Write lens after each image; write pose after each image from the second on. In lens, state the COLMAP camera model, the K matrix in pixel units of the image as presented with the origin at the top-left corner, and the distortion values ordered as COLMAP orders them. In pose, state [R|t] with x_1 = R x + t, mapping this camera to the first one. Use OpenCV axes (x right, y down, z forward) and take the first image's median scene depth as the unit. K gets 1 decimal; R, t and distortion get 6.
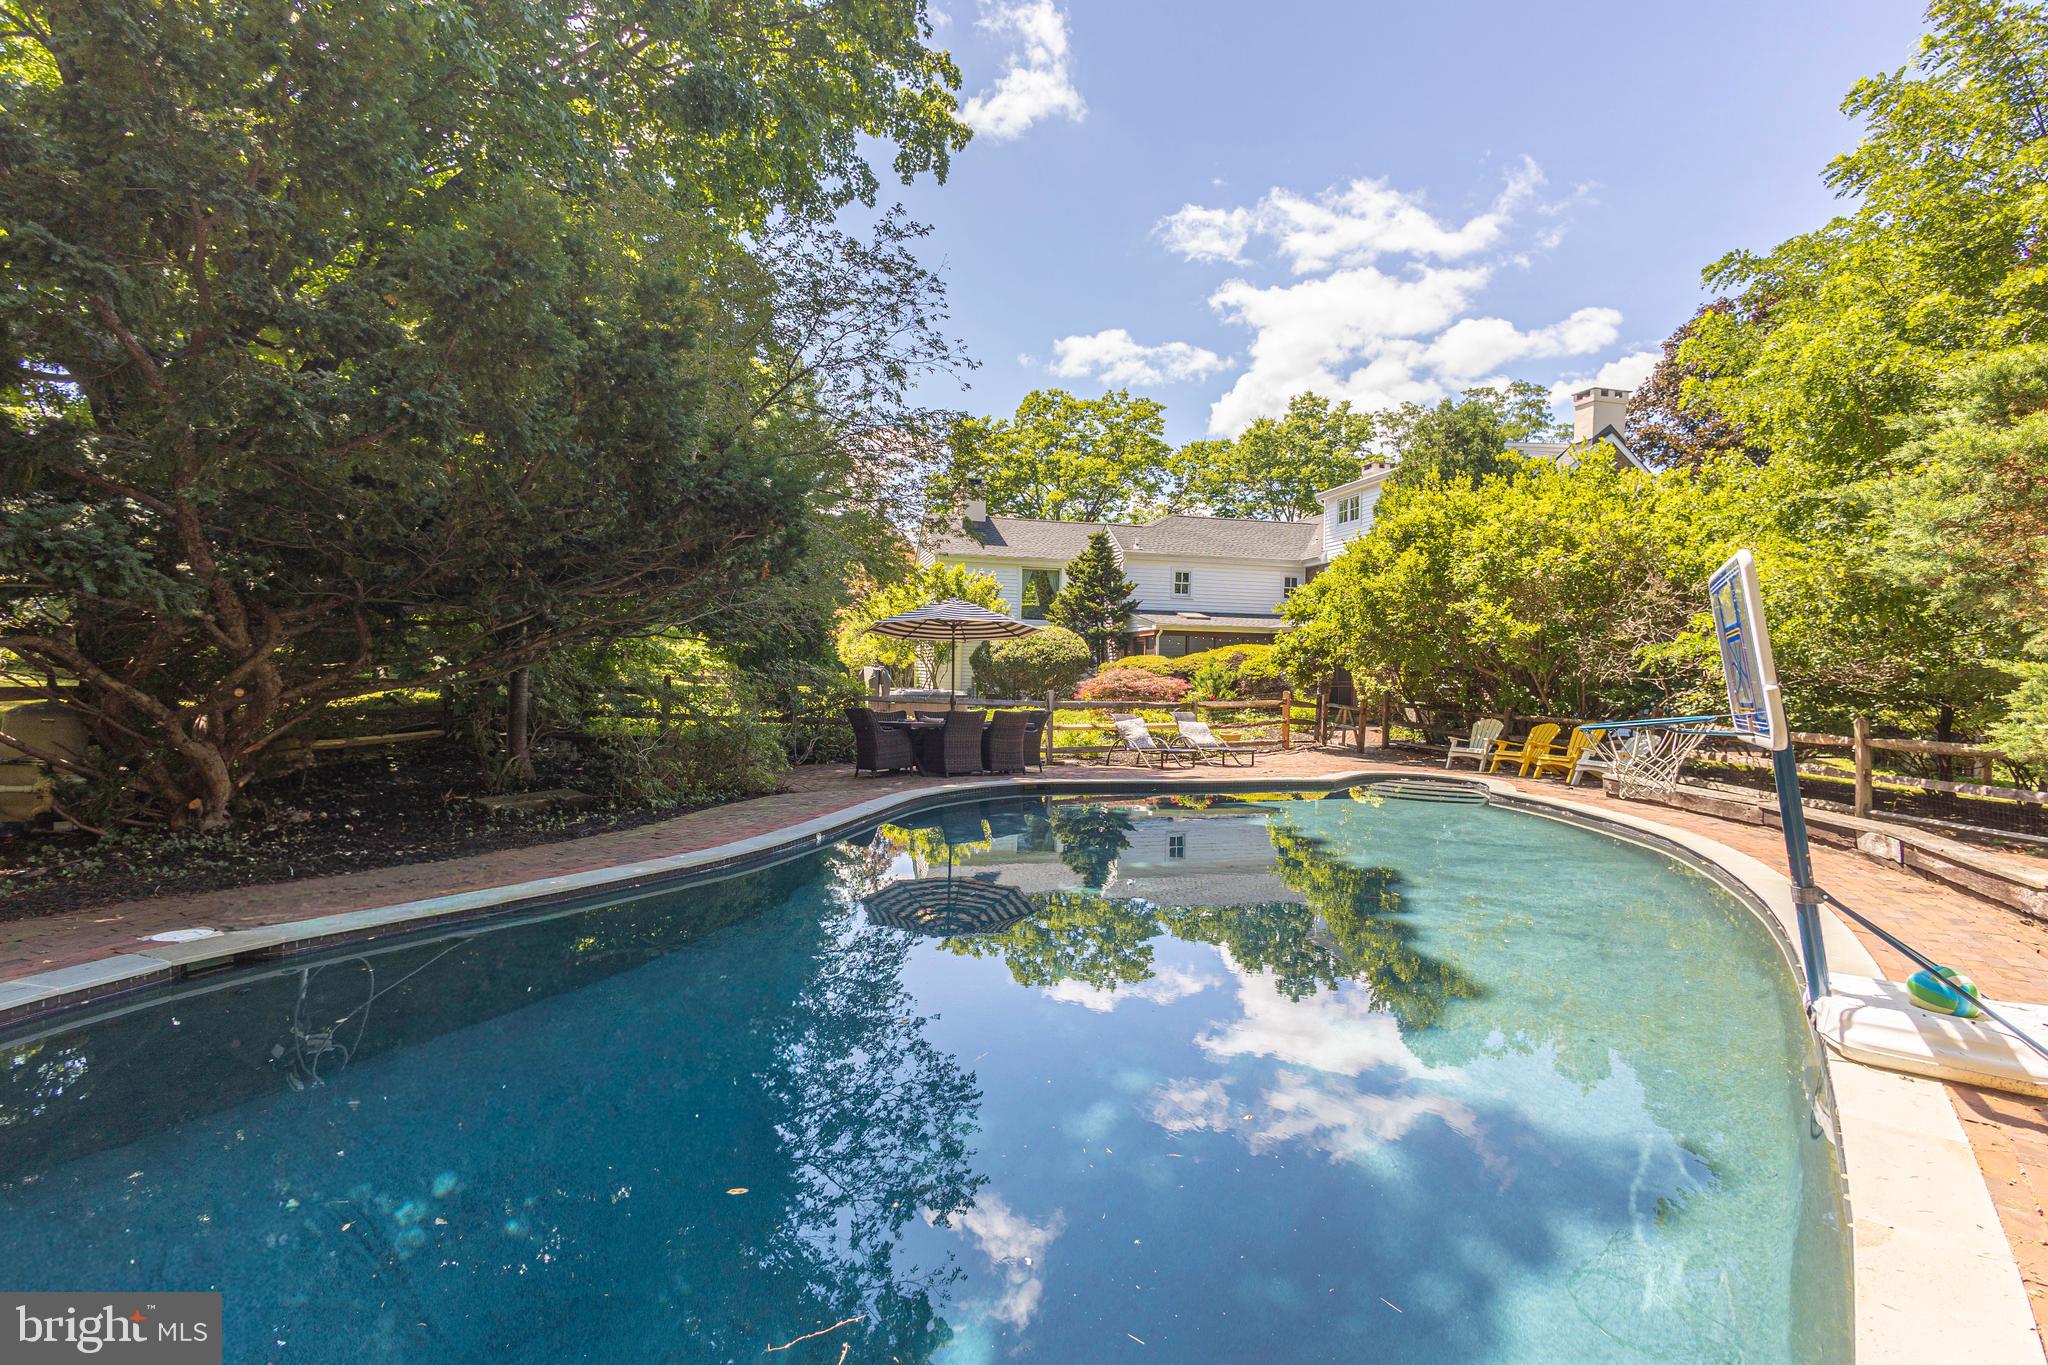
lens RADIAL K [[940.6, 0, 1018.7], [0, 940.6, 684.1], [0, 0, 1]] dist [0.015120, -0.007257]
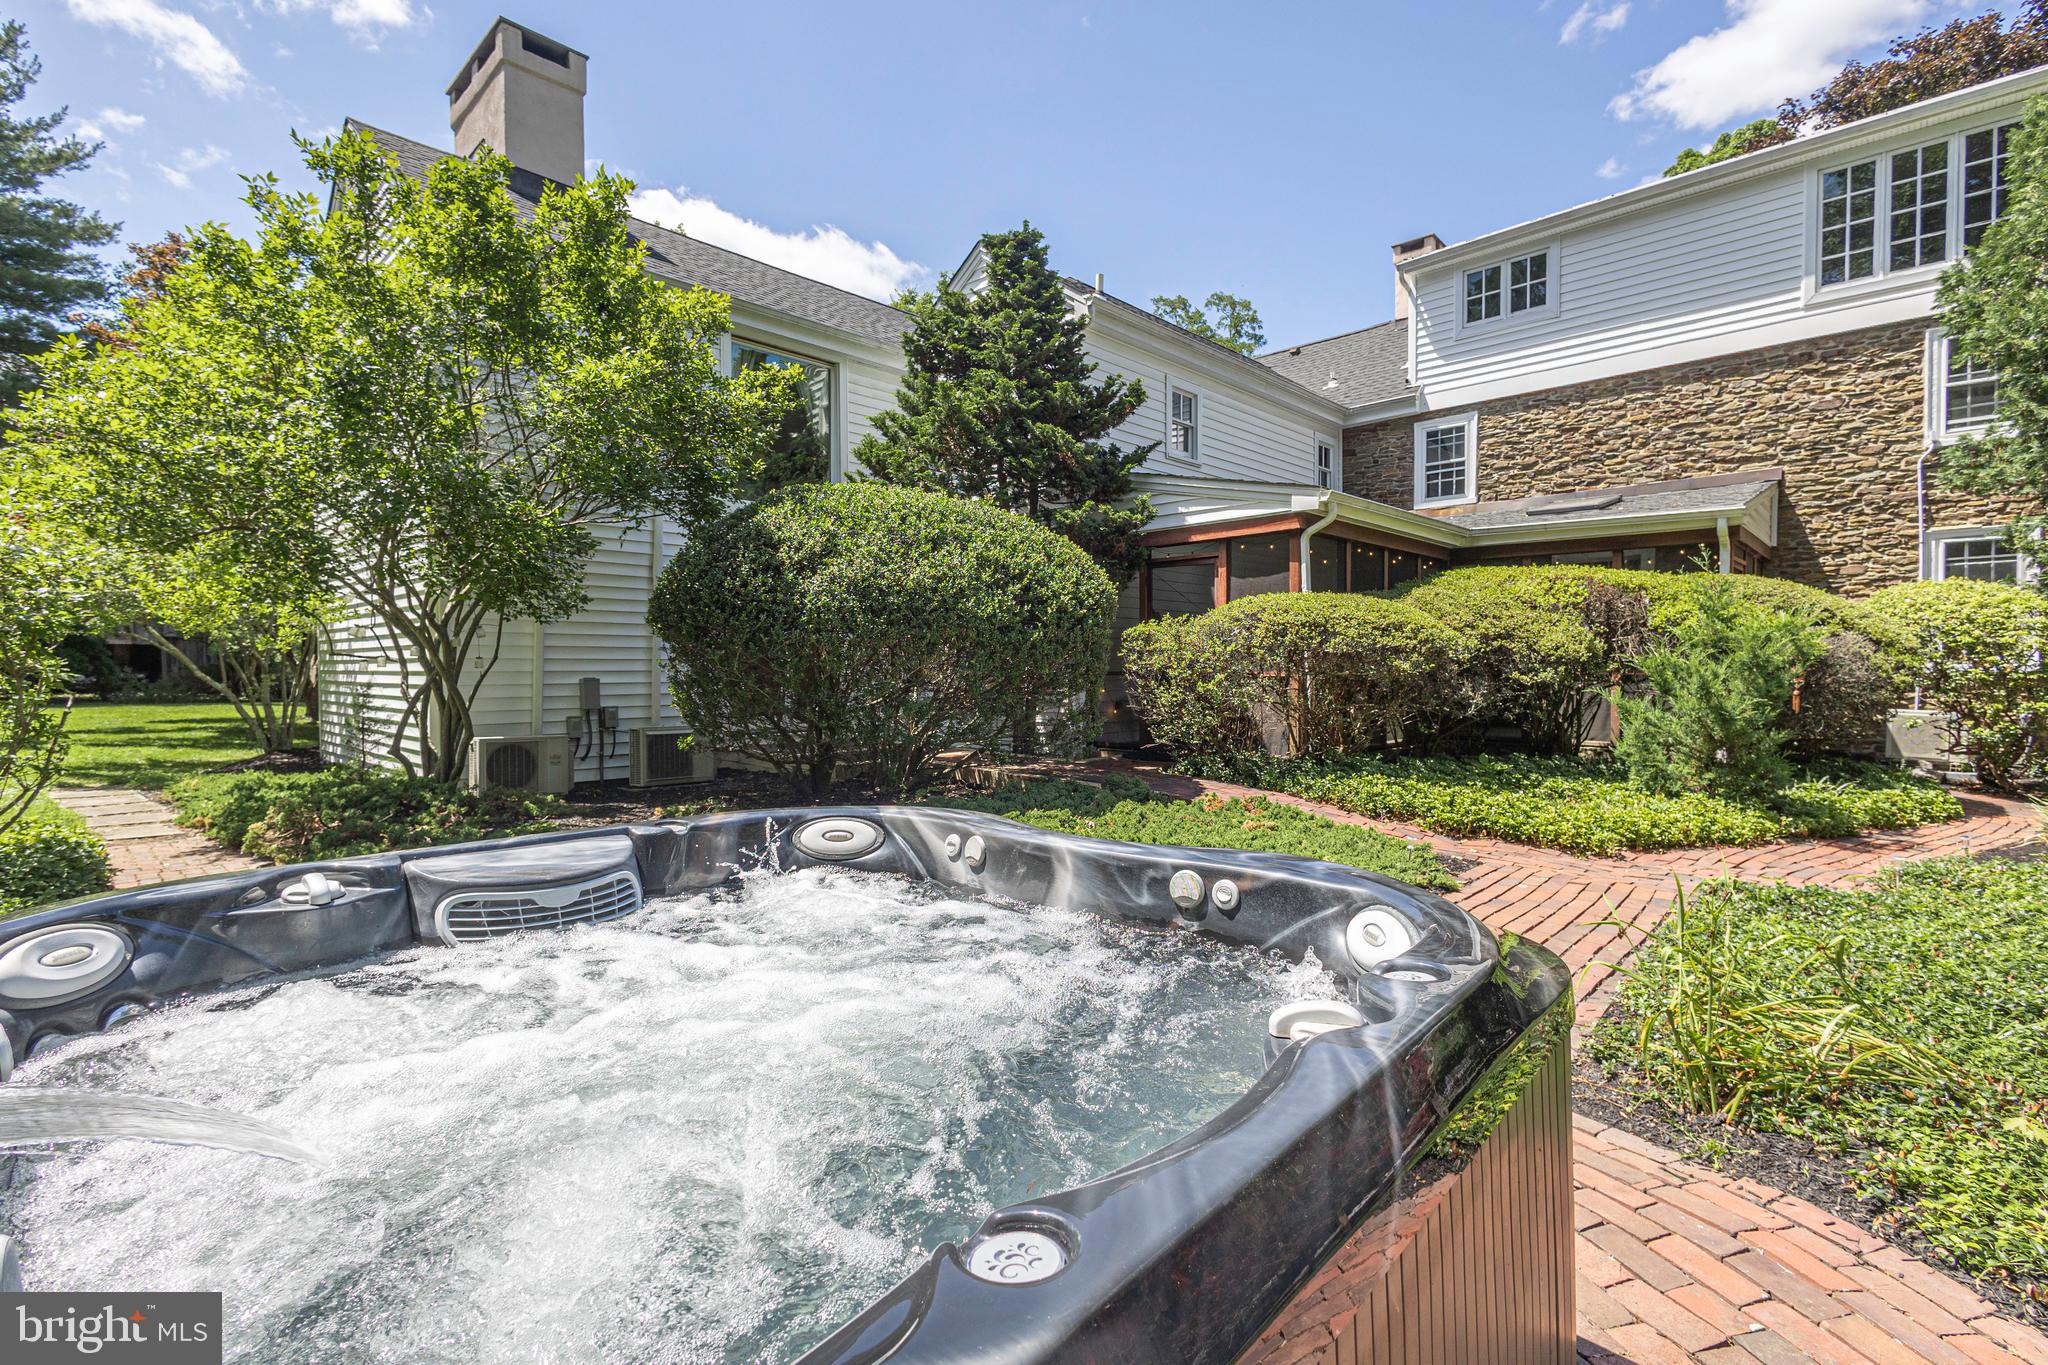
lens RADIAL K [[940.6, 0, 1018.7], [0, 940.6, 684.1], [0, 0, 1]] dist [0.015120, -0.007257]
pose [[0.848241, -0.031700, 0.528662, -0.099294], [0.027141, 0.999497, 0.016385, -0.007600], [-0.528915, 0.000450, 0.848674, 0.750250]]
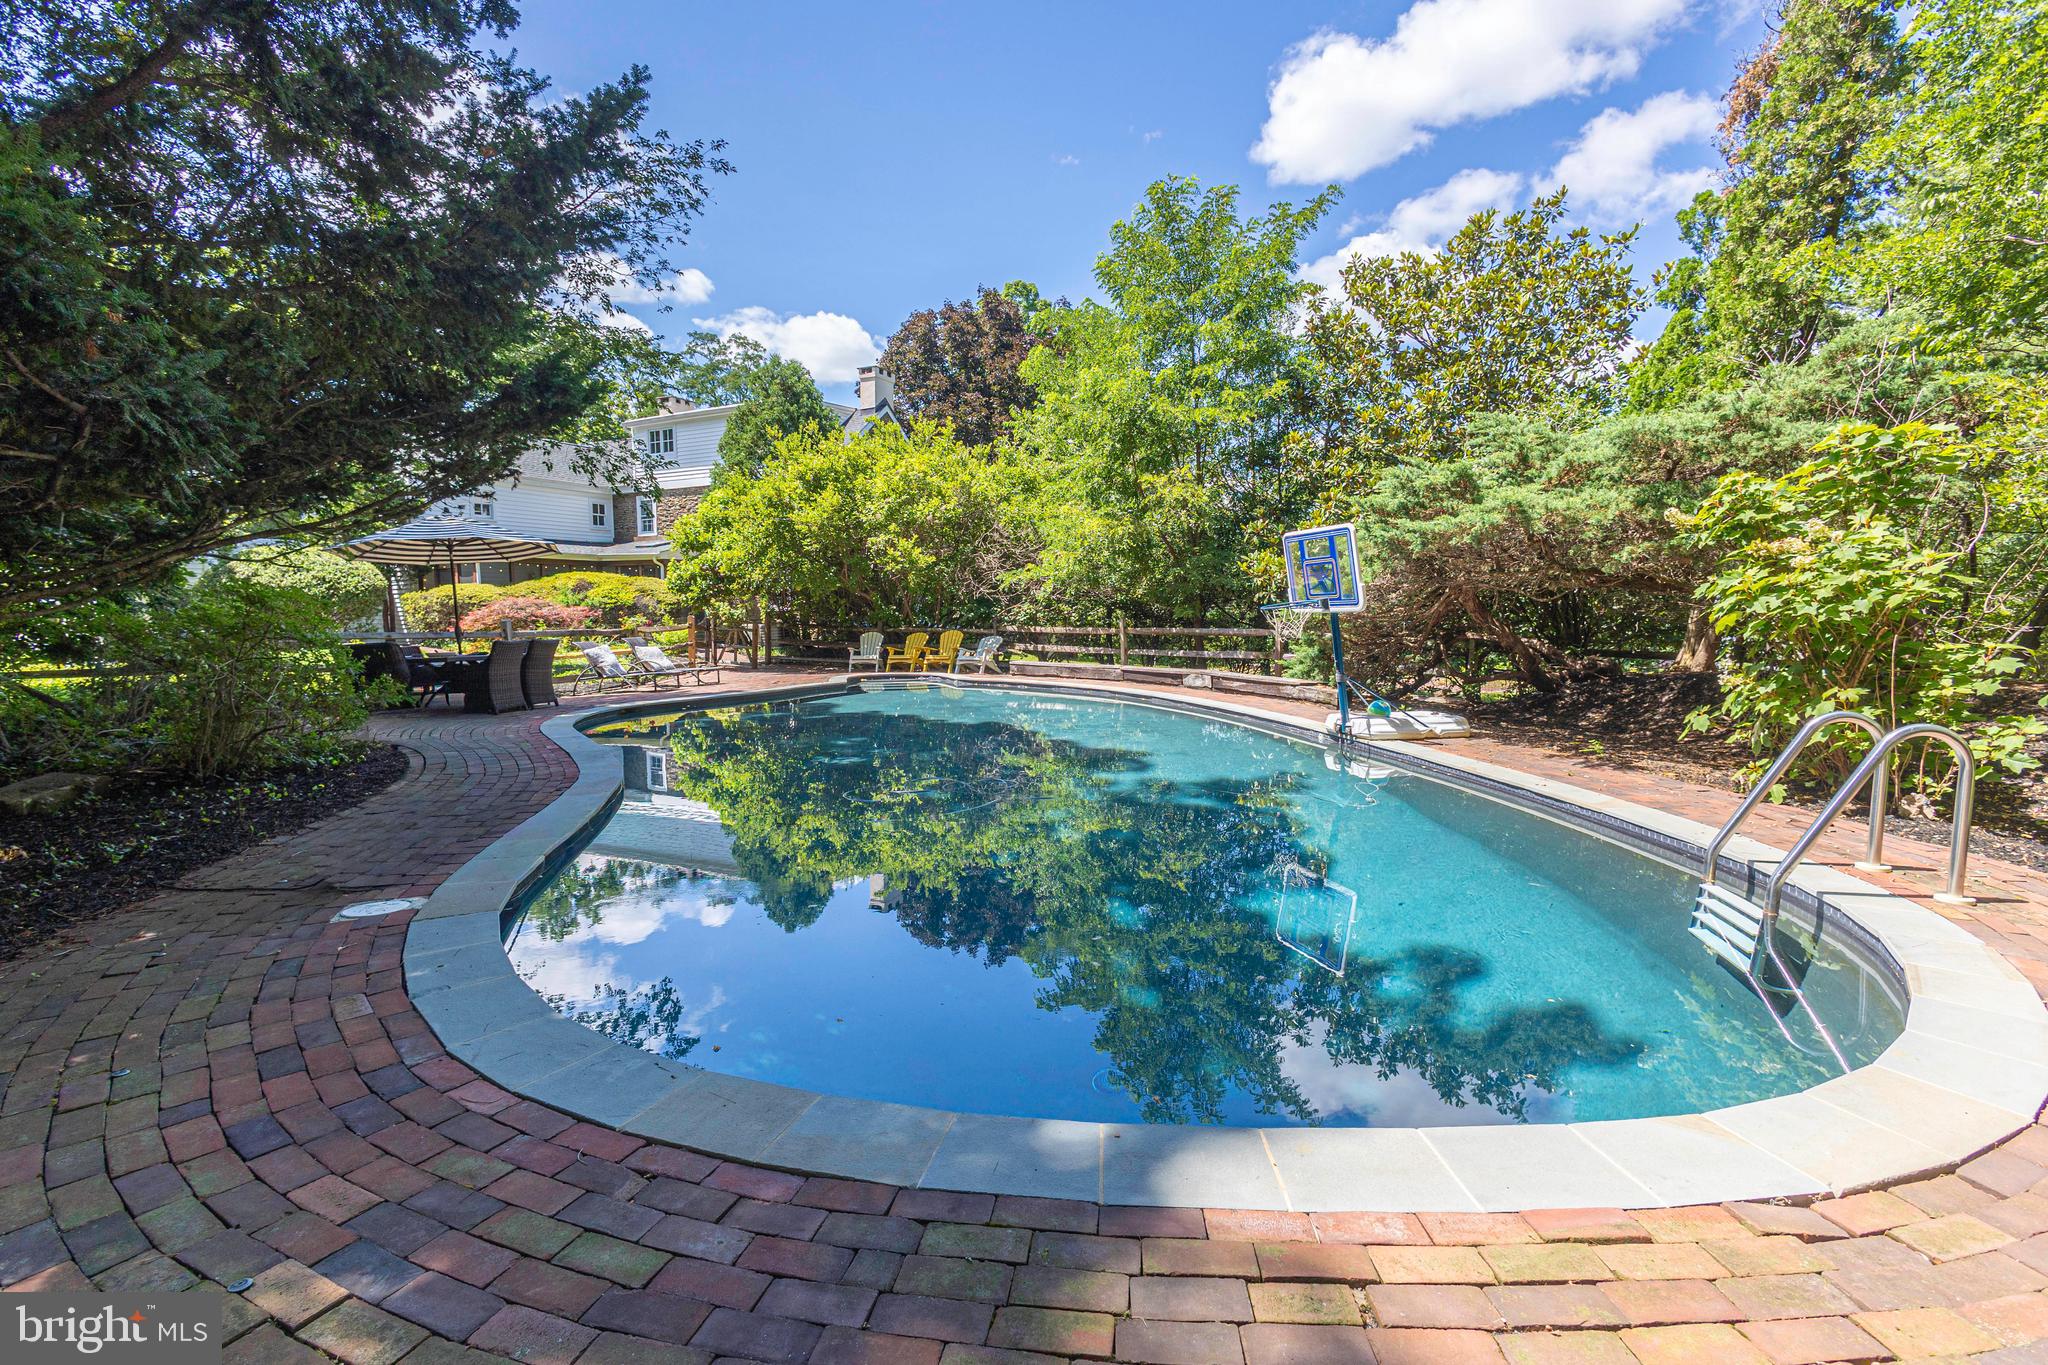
lens RADIAL K [[940.6, 0, 1018.7], [0, 940.6, 684.1], [0, 0, 1]] dist [0.015120, -0.007257]
pose [[0.673980, -0.082285, 0.734153, -0.168553], [0.028641, 0.995941, 0.085333, 0.002852], [-0.738194, -0.036485, 0.673601, 0.005935]]
